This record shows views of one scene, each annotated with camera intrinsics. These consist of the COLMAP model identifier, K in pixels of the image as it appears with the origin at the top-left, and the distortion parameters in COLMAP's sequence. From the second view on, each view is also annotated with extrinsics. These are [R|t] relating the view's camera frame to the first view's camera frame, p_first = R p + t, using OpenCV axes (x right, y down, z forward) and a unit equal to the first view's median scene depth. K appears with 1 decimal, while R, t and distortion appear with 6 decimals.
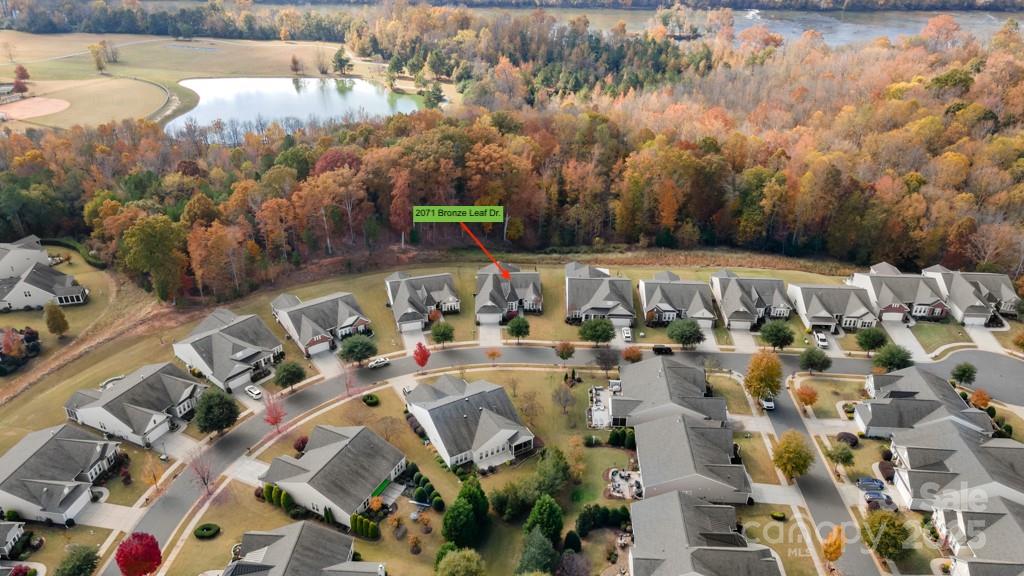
lens RADIAL K [[743.3, 0, 512.0], [0, 743.3, 288.0], [0, 0, 1]] dist [0.010412, 0.055758]
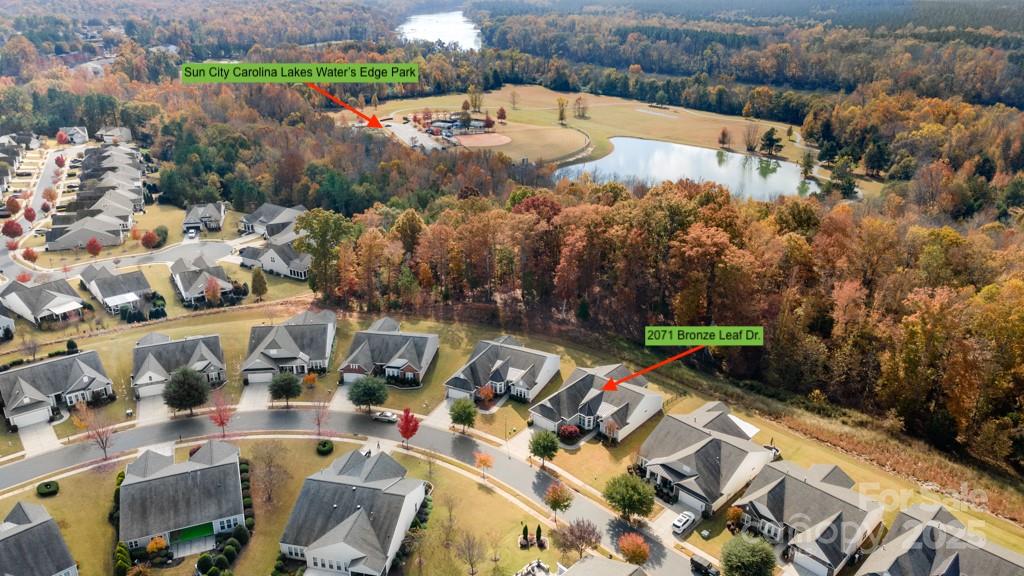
lens RADIAL K [[743.3, 0, 512.0], [0, 743.3, 288.0], [0, 0, 1]] dist [0.010412, 0.055758]
pose [[0.742963, 0.261797, -0.616010, 0.374330], [-0.329869, 0.944021, 0.003346, -0.080923], [0.582402, 0.200717, 0.787731, 0.335220]]
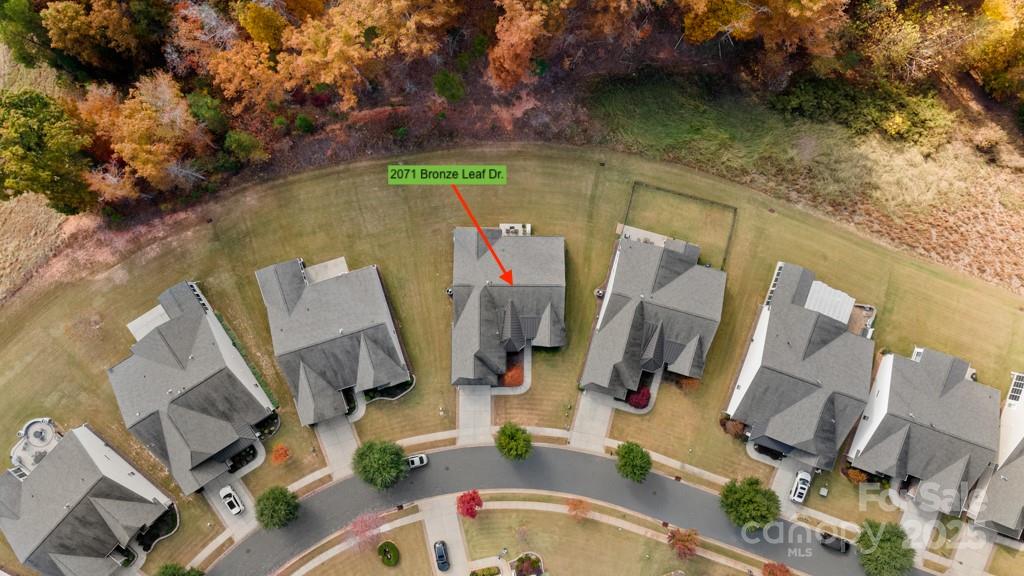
lens RADIAL K [[743.3, 0, 512.0], [0, 743.3, 288.0], [0, 0, 1]] dist [0.010412, 0.055758]
pose [[0.958386, 0.285439, 0.004472, -0.124818], [-0.142571, 0.465006, 0.873752, -0.509660], [0.247323, -0.838030, 0.486351, 0.734235]]
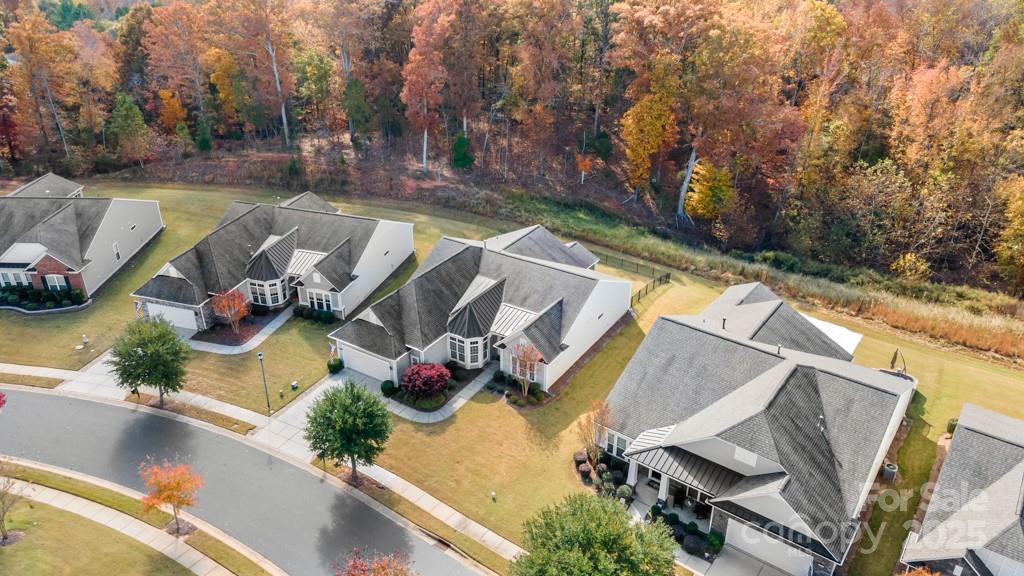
lens RADIAL K [[743.3, 0, 512.0], [0, 743.3, 288.0], [0, 0, 1]] dist [0.010412, 0.055758]
pose [[0.831731, 0.254944, -0.493180, 0.168291], [-0.266601, 0.962611, 0.047998, -0.021950], [0.486978, 0.091561, 0.868602, 0.728766]]
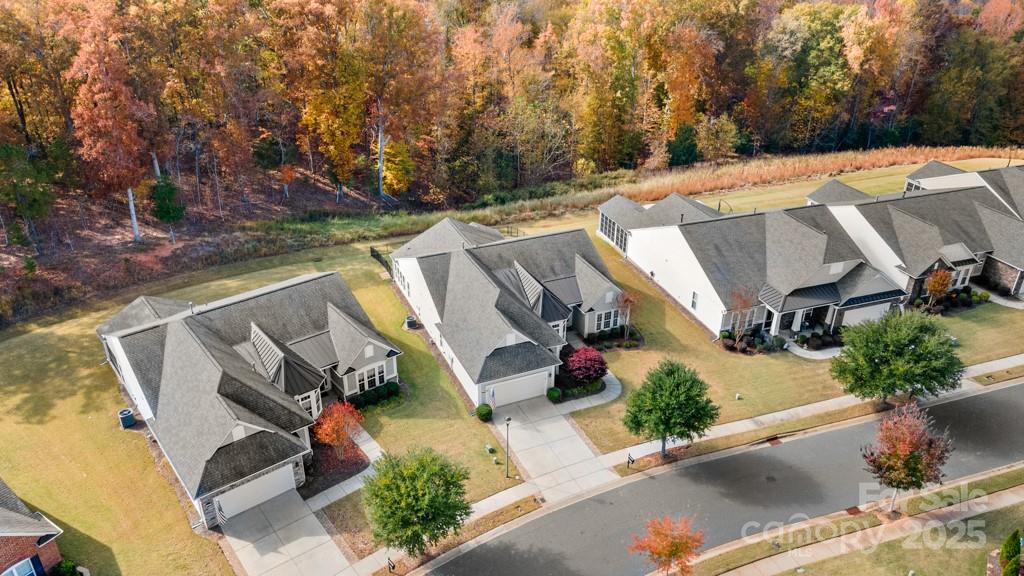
lens RADIAL K [[743.3, 0, 512.0], [0, 743.3, 288.0], [0, 0, 1]] dist [0.010412, 0.055758]
pose [[0.925706, -0.178411, 0.333525, -0.121111], [0.182869, 0.982968, 0.018257, -0.004304], [-0.331102, 0.044090, 0.942564, 0.699895]]
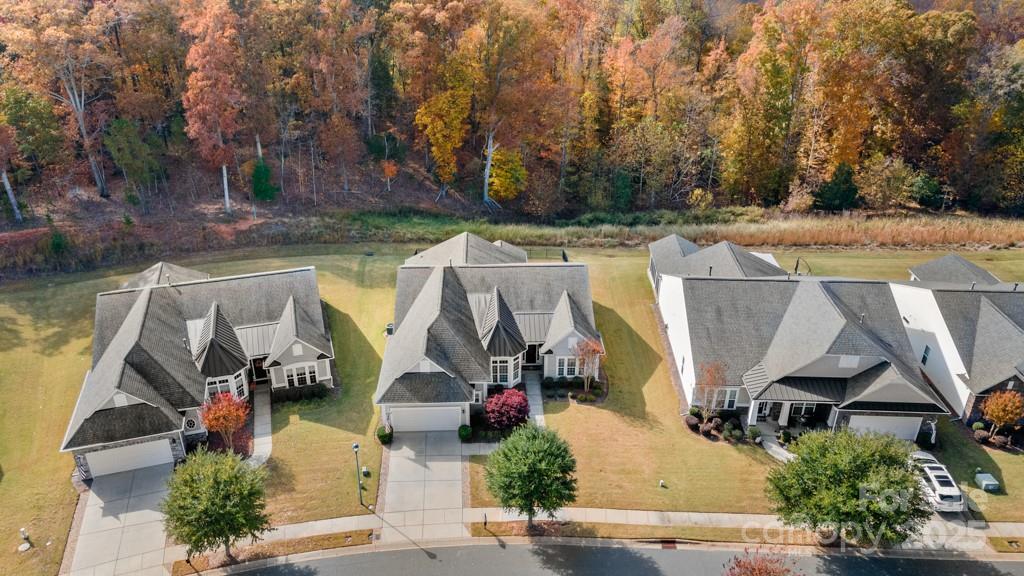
lens RADIAL K [[743.3, 0, 512.0], [0, 743.3, 288.0], [0, 0, 1]] dist [0.010412, 0.055758]
pose [[0.999888, -0.008444, 0.012360, -0.000218], [0.008657, 0.999814, -0.017241, -0.003890], [-0.012212, 0.017346, 0.999775, 0.692128]]
